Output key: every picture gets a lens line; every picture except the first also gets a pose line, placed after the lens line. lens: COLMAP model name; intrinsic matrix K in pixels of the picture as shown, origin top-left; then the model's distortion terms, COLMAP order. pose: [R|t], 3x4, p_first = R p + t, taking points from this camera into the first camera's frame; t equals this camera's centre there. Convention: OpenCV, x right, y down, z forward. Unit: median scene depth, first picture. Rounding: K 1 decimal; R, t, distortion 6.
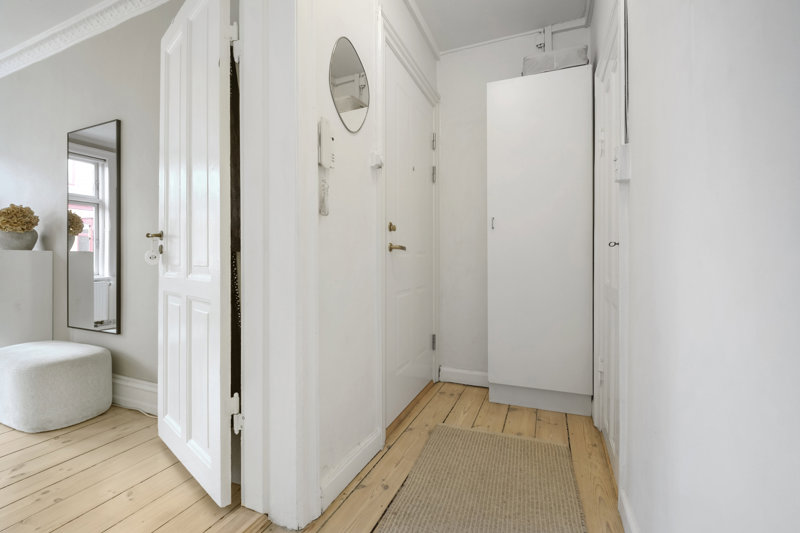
lens RADIAL K [[345.8, 0, 402.4], [0, 345.8, 261.0], [0, 0, 1]] dist [-0.011426, -0.001487]
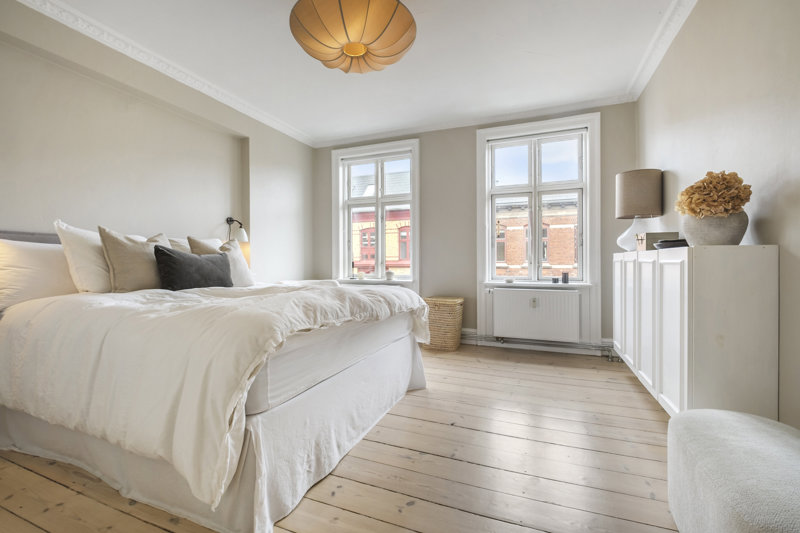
lens RADIAL K [[345.8, 0, 400.9], [0, 345.8, 263.1], [0, 0, 1]] dist [-0.011426, -0.001487]
pose [[0.015652, 0.002496, -0.999874, -0.517053], [-0.001088, 0.999996, 0.002479, -0.002071], [0.999877, 0.001049, 0.015655, 0.413438]]
